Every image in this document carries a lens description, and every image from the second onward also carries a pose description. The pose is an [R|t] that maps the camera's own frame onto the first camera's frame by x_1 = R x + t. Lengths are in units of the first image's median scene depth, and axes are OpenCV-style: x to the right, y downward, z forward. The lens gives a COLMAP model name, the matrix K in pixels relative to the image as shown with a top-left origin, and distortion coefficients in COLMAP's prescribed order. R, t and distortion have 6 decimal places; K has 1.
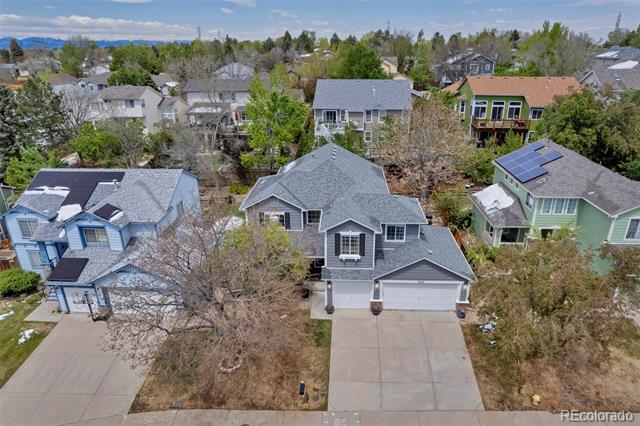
lens RADIAL K [[413.7, 0, 320.0], [0, 413.7, 216.7], [0, 0, 1]] dist [-0.047492, 0.035434]
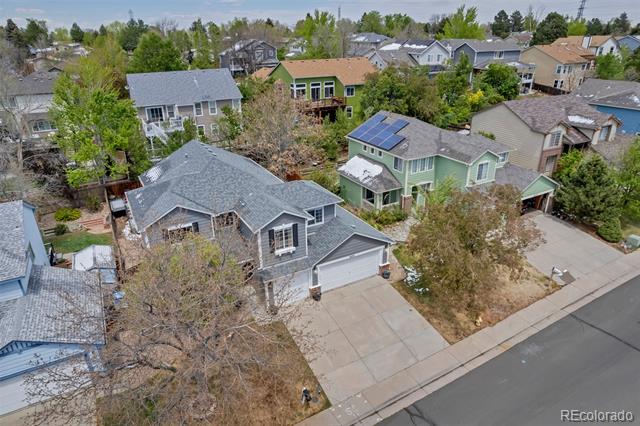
lens RADIAL K [[413.7, 0, 315.9], [0, 413.7, 214.7], [0, 0, 1]] dist [-0.047492, 0.035434]
pose [[0.851947, -0.219164, 0.475555, -0.276663], [0.211141, 0.974872, 0.071024, -0.034554], [-0.479171, 0.039901, 0.876814, 0.105732]]
